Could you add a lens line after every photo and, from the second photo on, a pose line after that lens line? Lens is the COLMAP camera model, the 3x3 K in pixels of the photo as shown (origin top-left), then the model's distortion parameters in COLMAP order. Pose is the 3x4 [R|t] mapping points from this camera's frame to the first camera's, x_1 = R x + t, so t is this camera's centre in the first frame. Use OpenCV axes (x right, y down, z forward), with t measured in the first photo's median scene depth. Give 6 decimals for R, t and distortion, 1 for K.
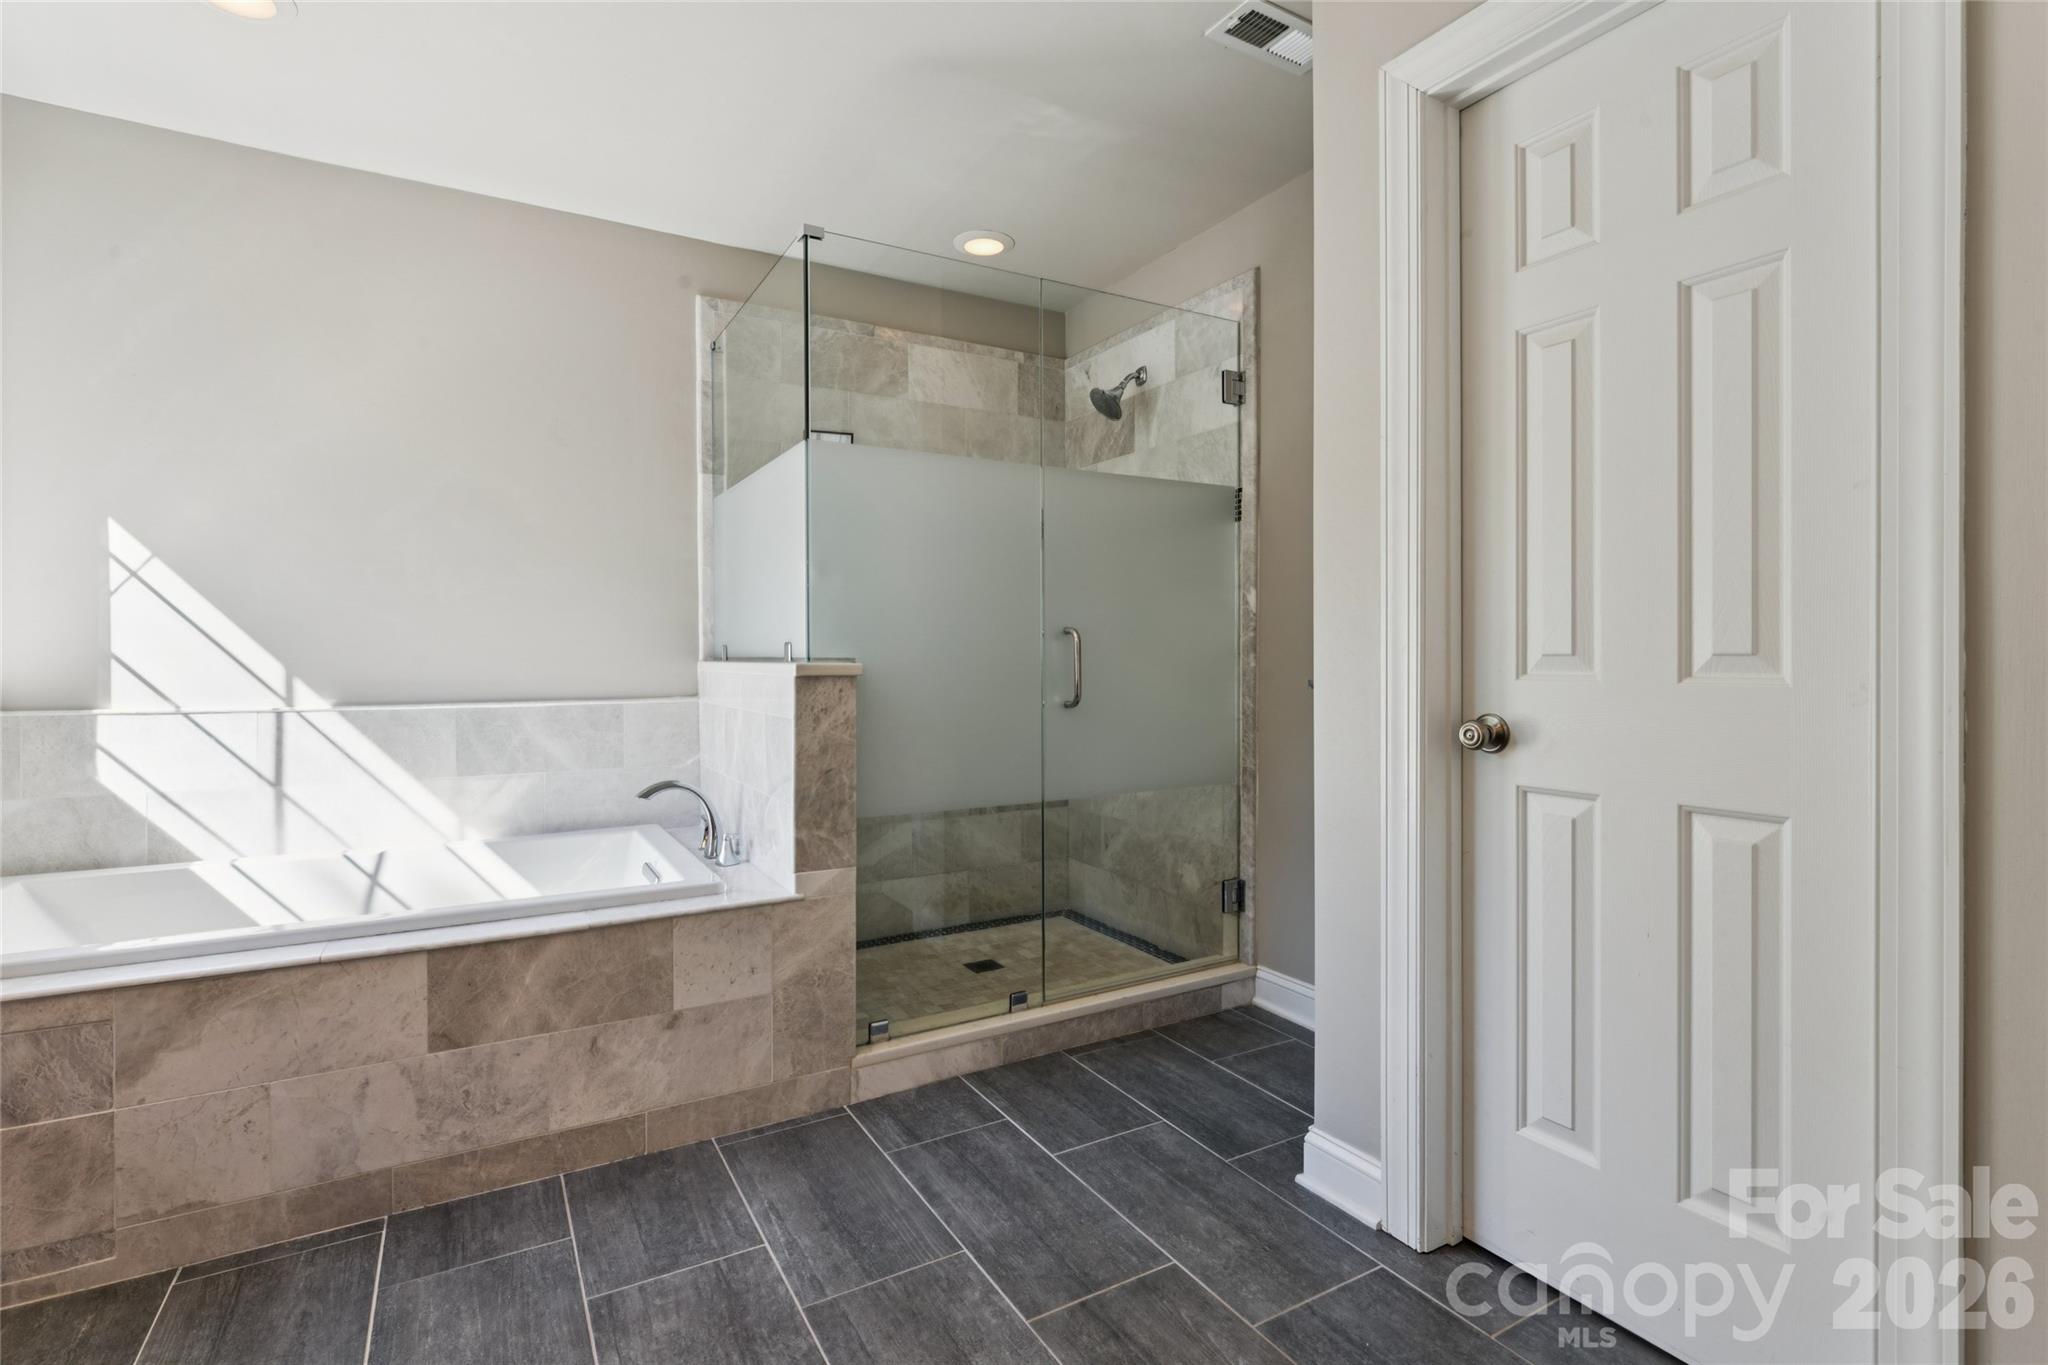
lens RADIAL K [[961.4, 0, 1015.1], [0, 961.4, 667.2], [0, 0, 1]] dist [-0.002794, 0.001735]
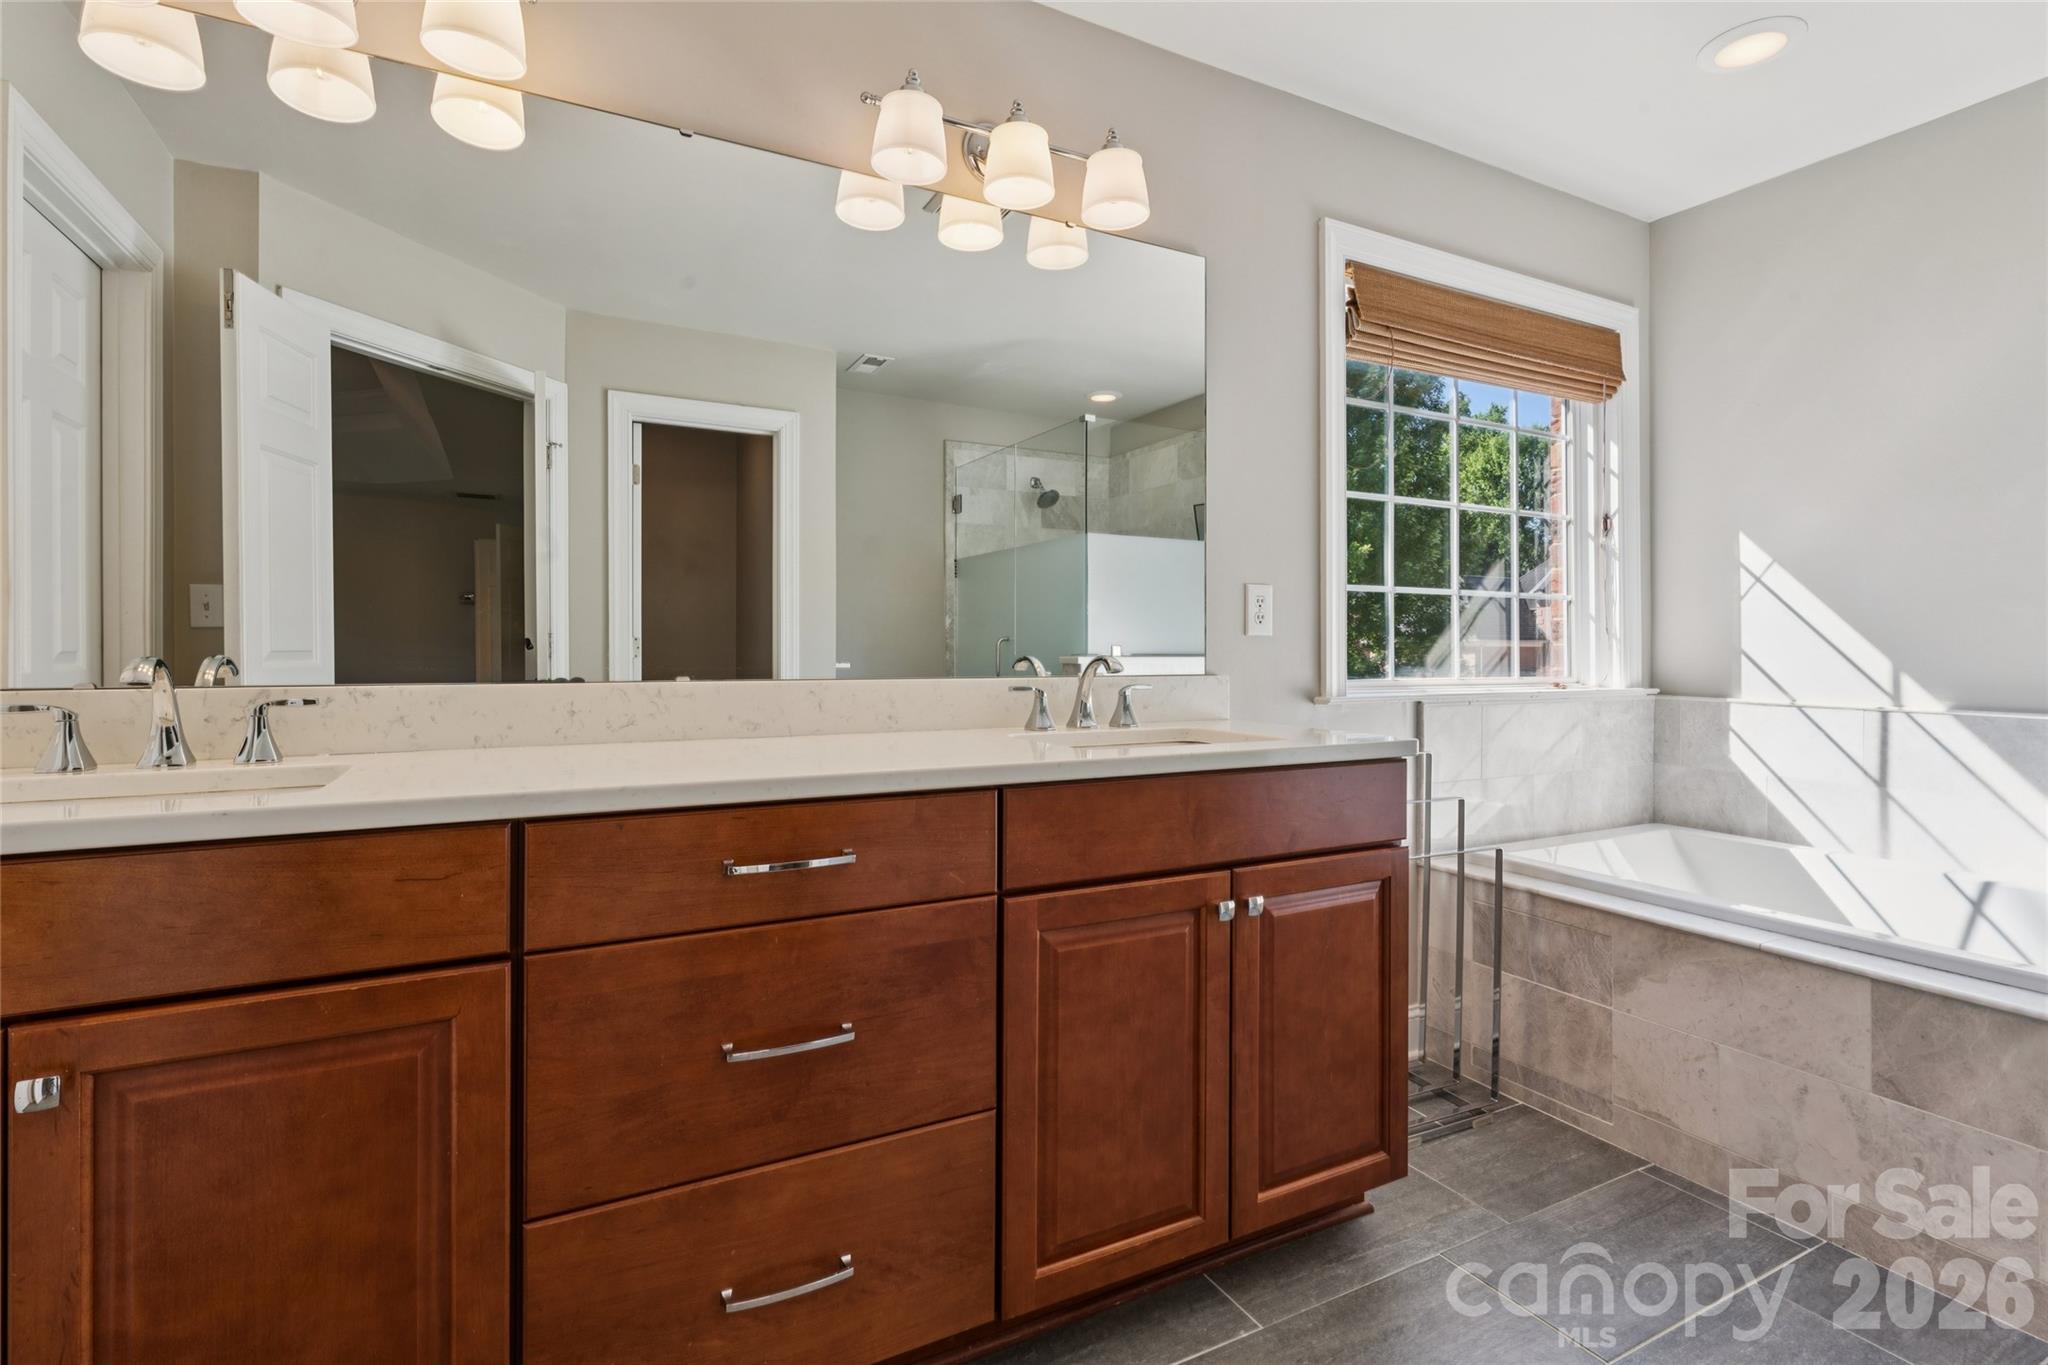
lens RADIAL K [[961.4, 0, 1018.4], [0, 961.4, 665.9], [0, 0, 1]] dist [-0.002794, 0.001735]
pose [[-0.046440, 0.015188, -0.998806, 0.310486], [-0.011904, 0.999805, 0.015756, -0.003696], [0.998850, 0.012621, -0.046250, 0.226742]]
